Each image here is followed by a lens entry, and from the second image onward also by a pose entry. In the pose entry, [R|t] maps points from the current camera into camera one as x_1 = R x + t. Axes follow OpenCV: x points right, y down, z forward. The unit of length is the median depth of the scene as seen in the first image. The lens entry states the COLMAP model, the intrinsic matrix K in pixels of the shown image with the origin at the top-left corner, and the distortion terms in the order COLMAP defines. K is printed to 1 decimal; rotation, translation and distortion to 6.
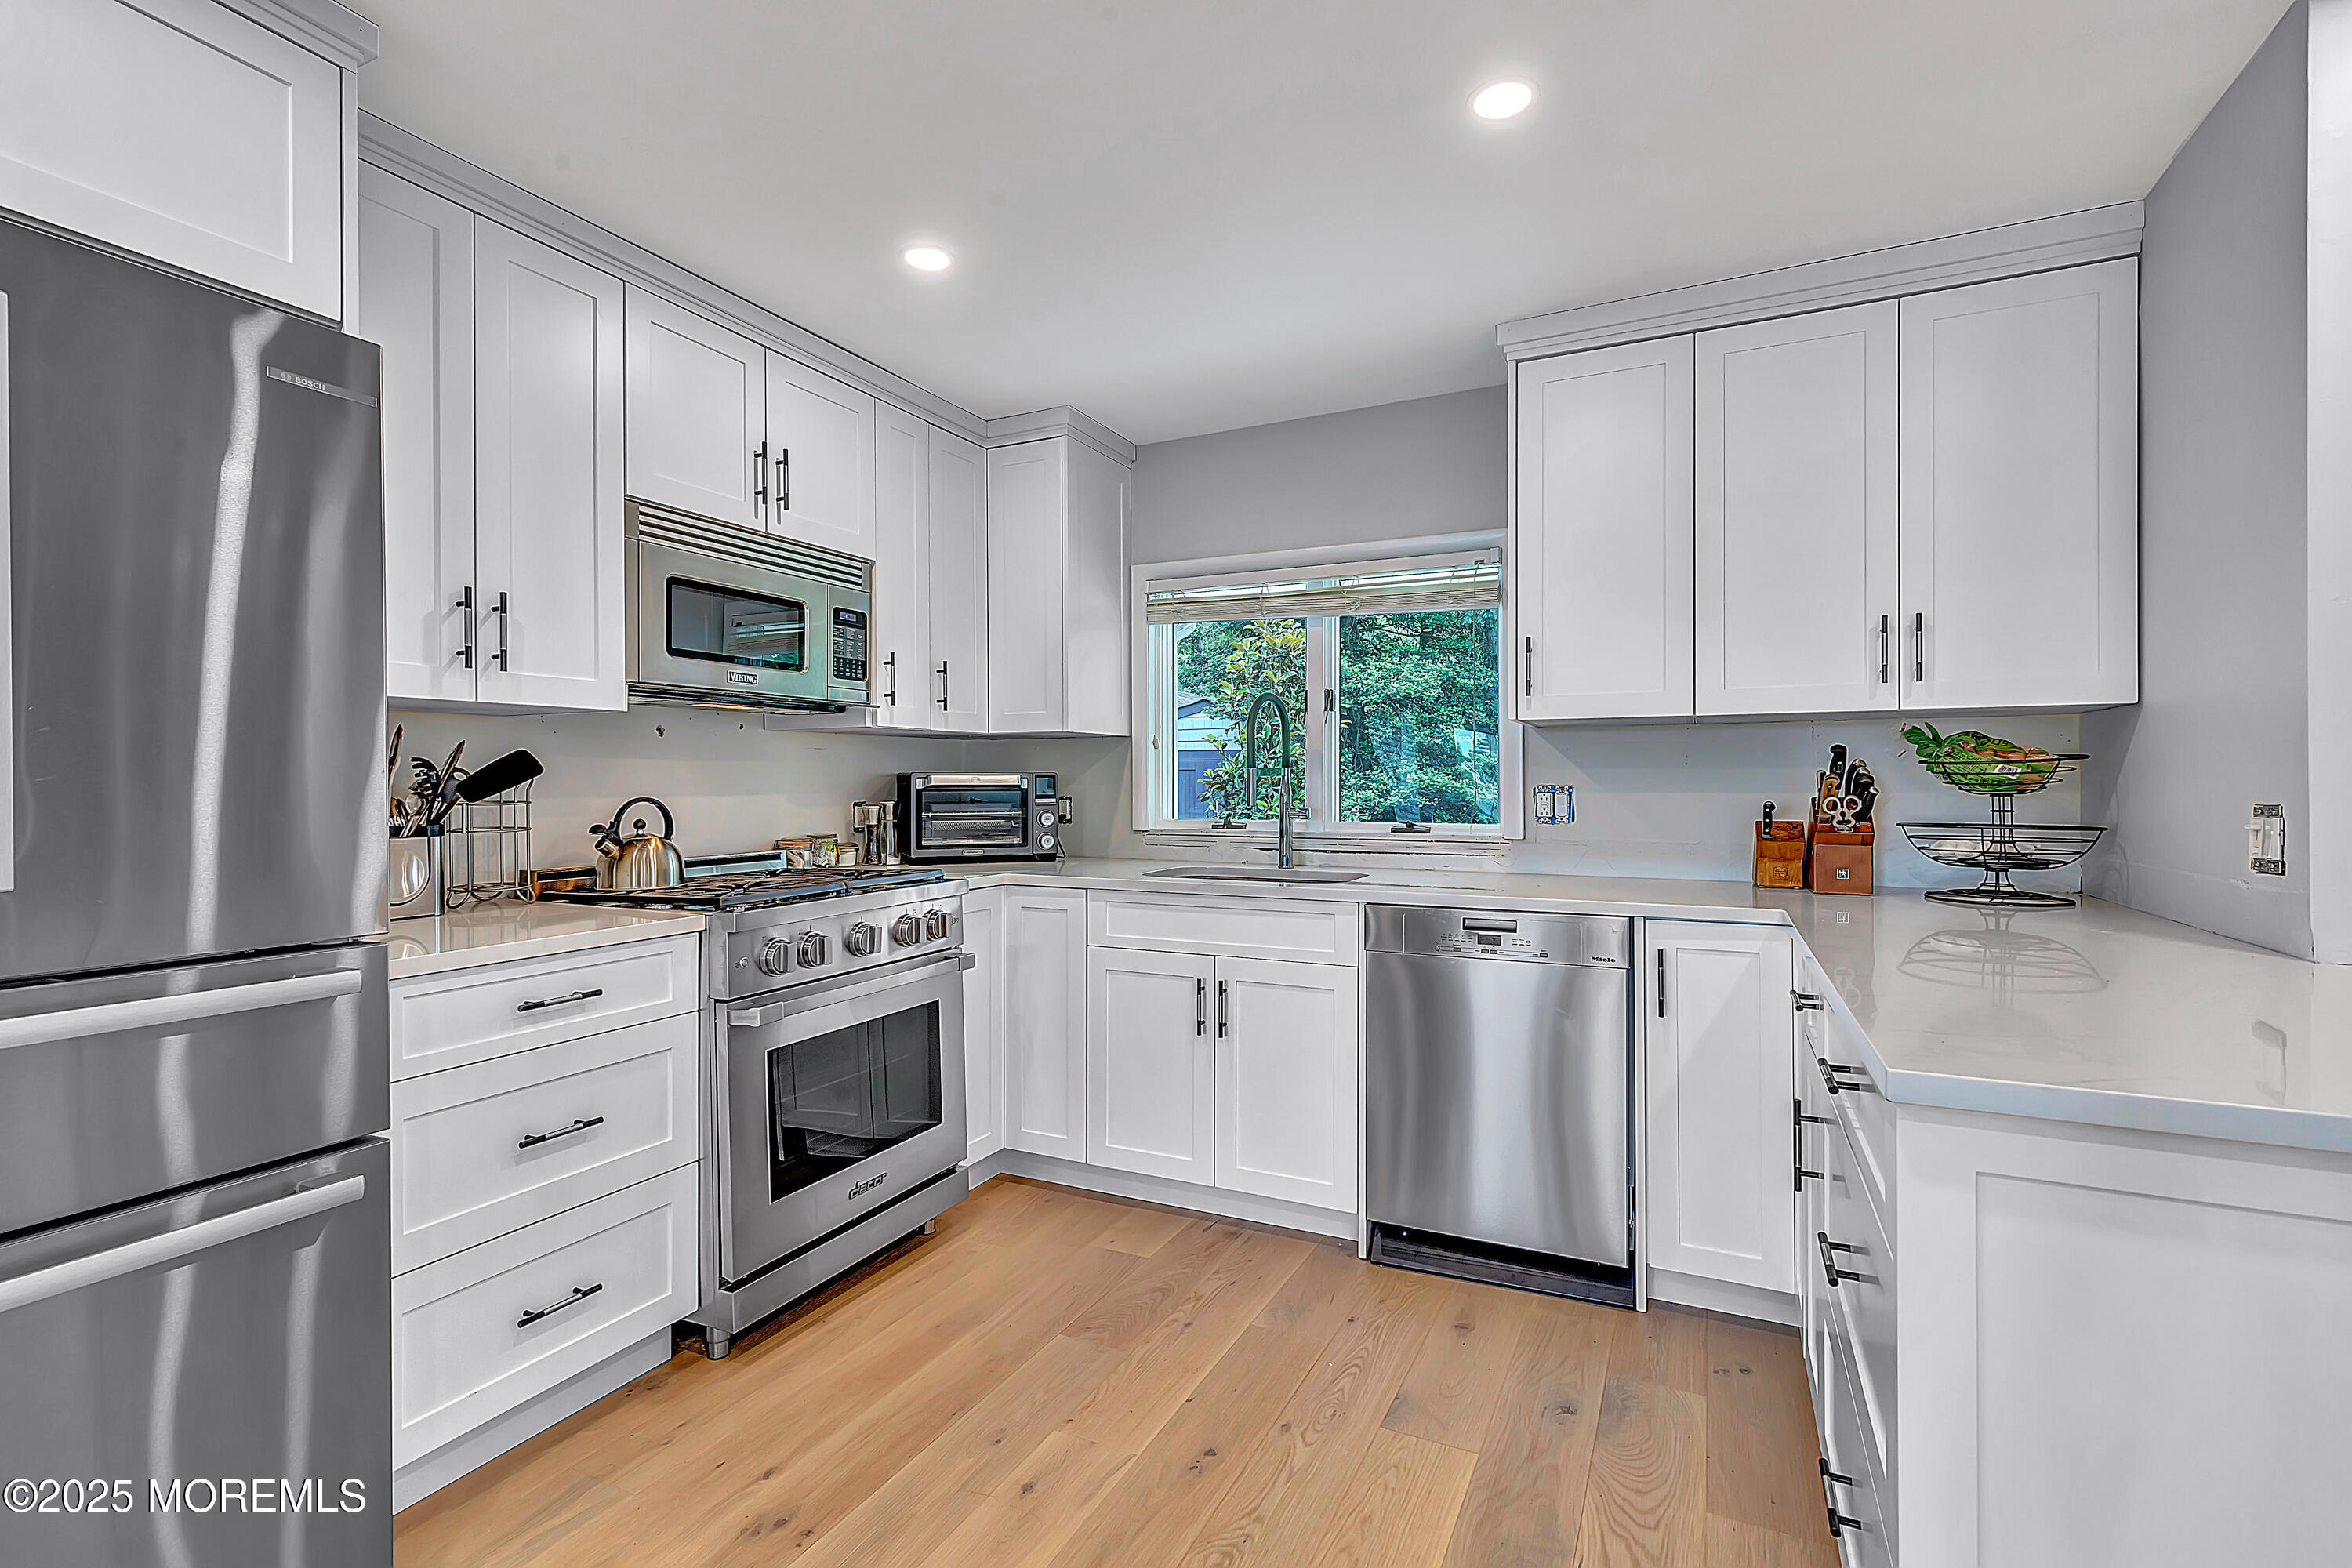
lens RADIAL K [[1062.5, 0, 1176.0], [0, 1062.5, 784.0], [0, 0, 1]] dist [0.001670, 0.000109]
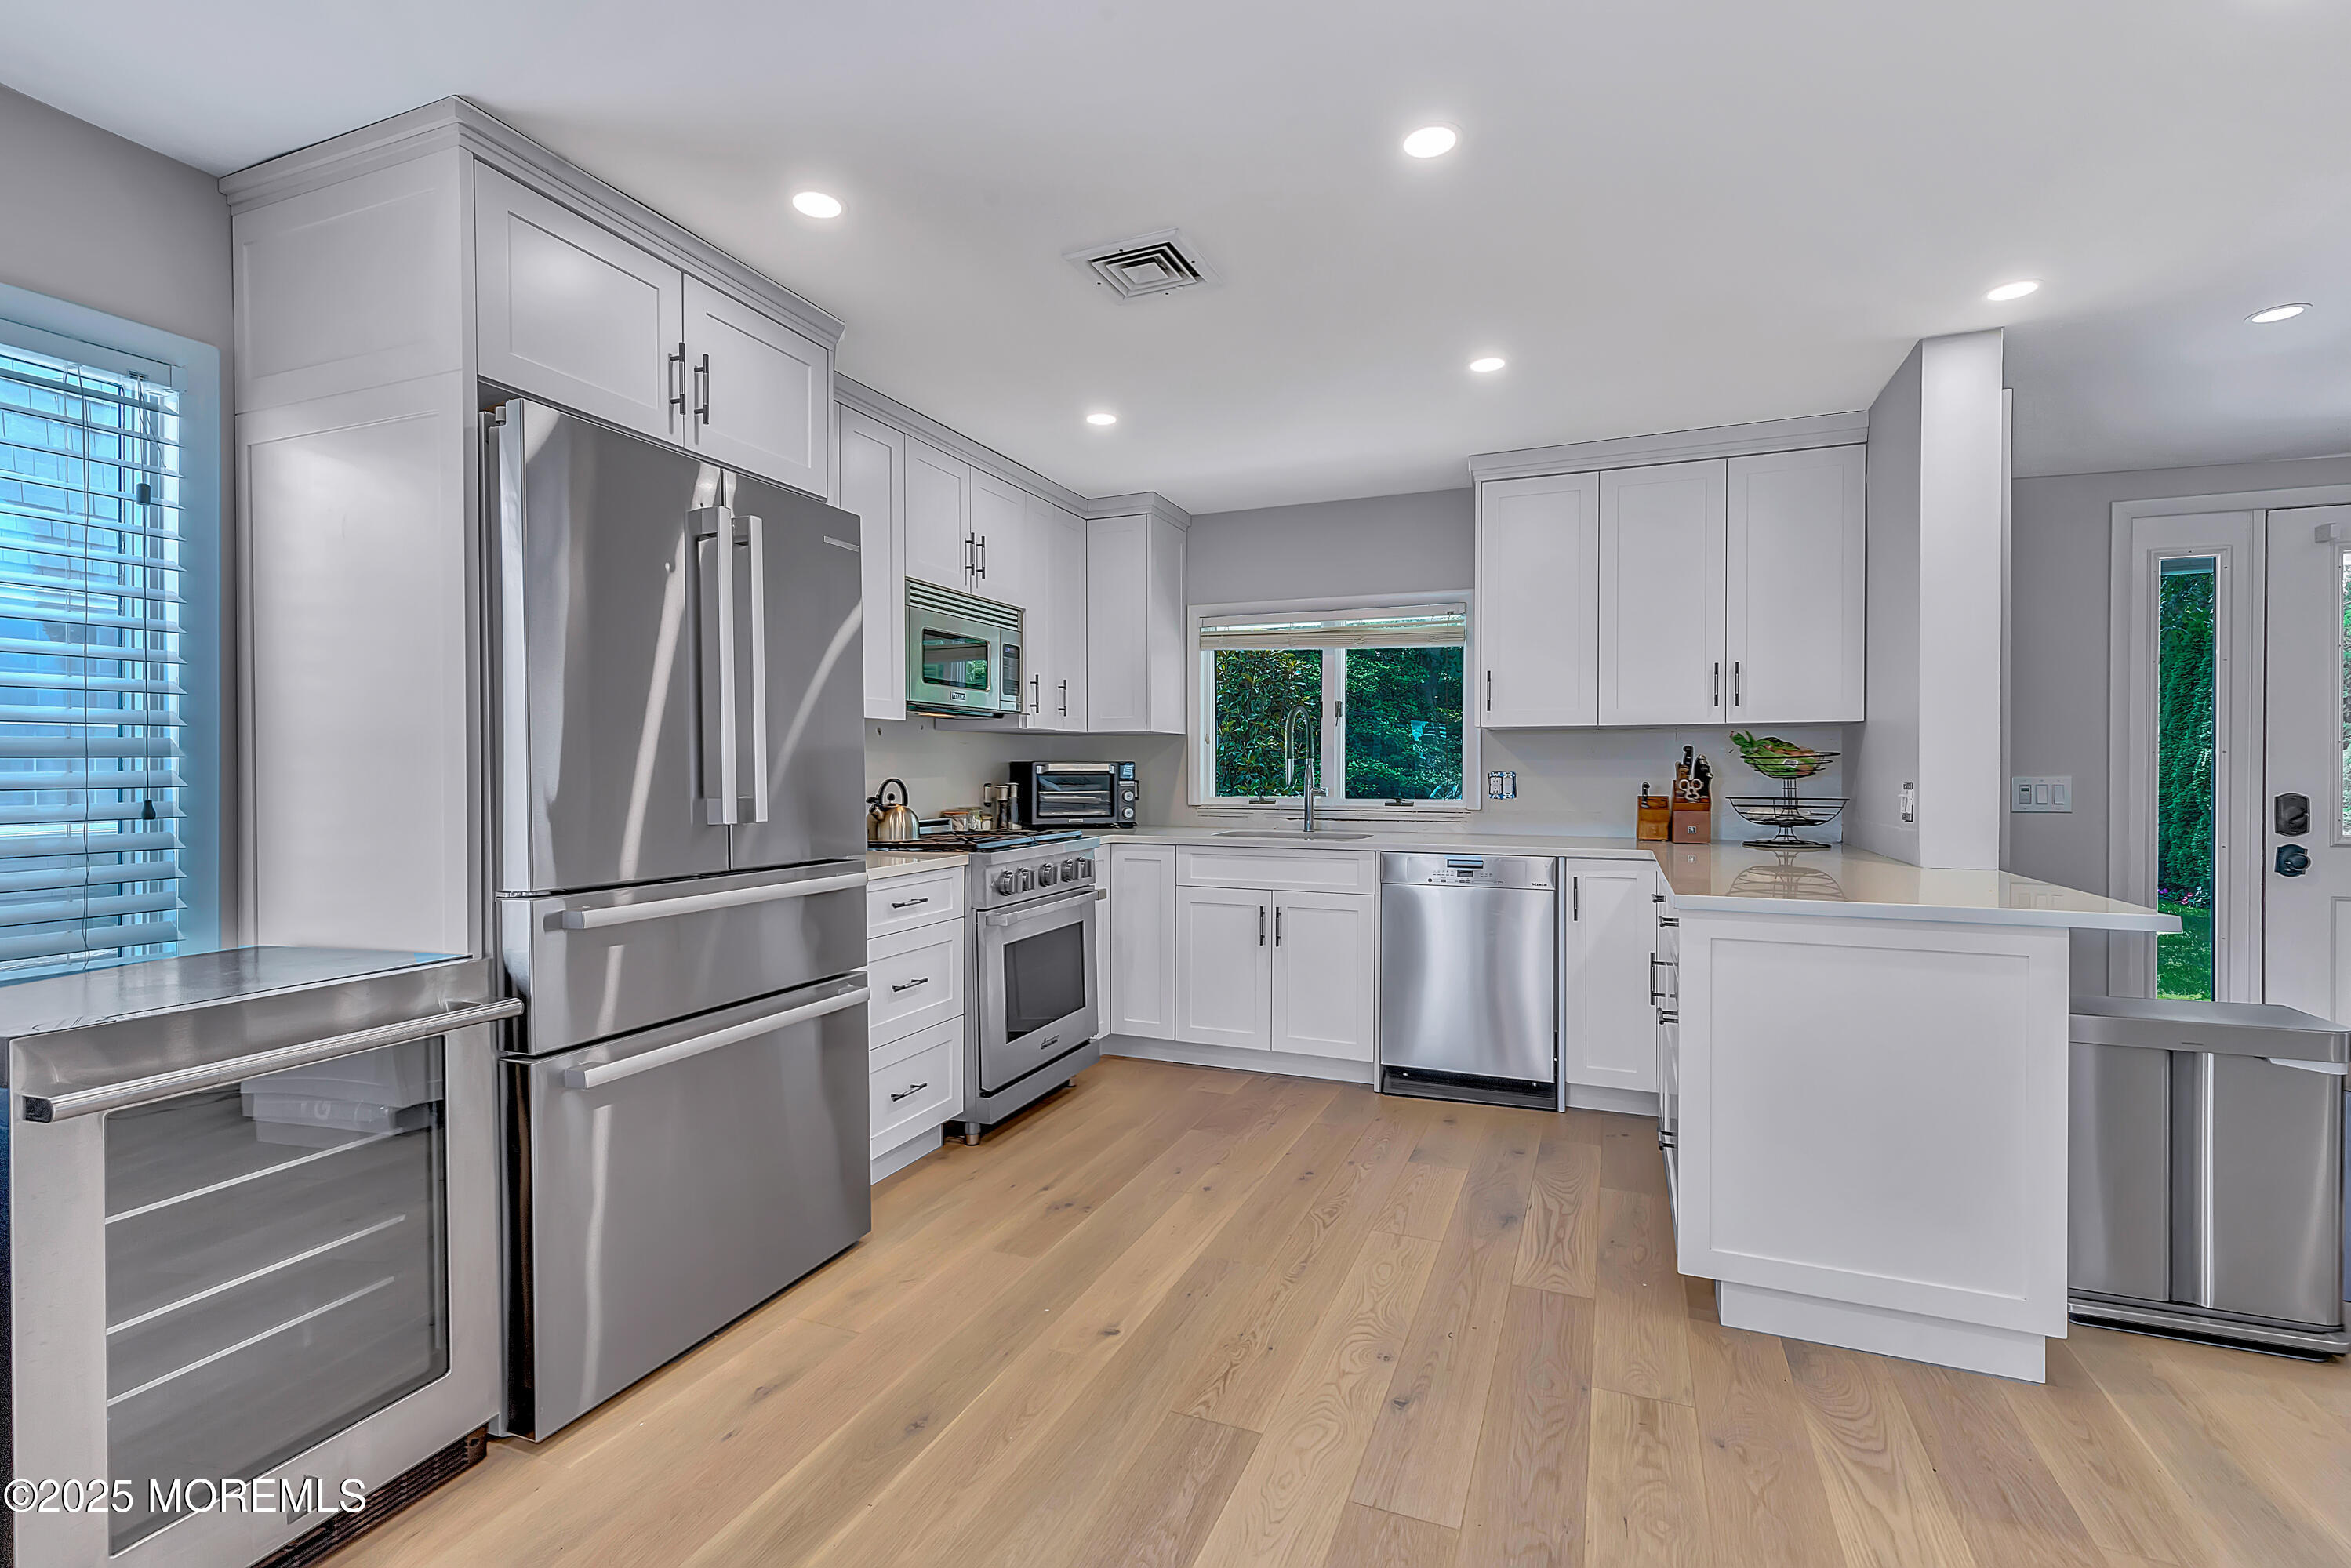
lens RADIAL K [[1058.2, 0, 1166.3], [0, 1058.2, 779.6], [0, 0, 1]] dist [0.000676, 0.000079]
pose [[0.998134, 0.001874, 0.061033, -0.209562], [-0.002341, 0.999969, 0.007580, 0.002216], [-0.061017, -0.007709, 0.998107, -0.450468]]
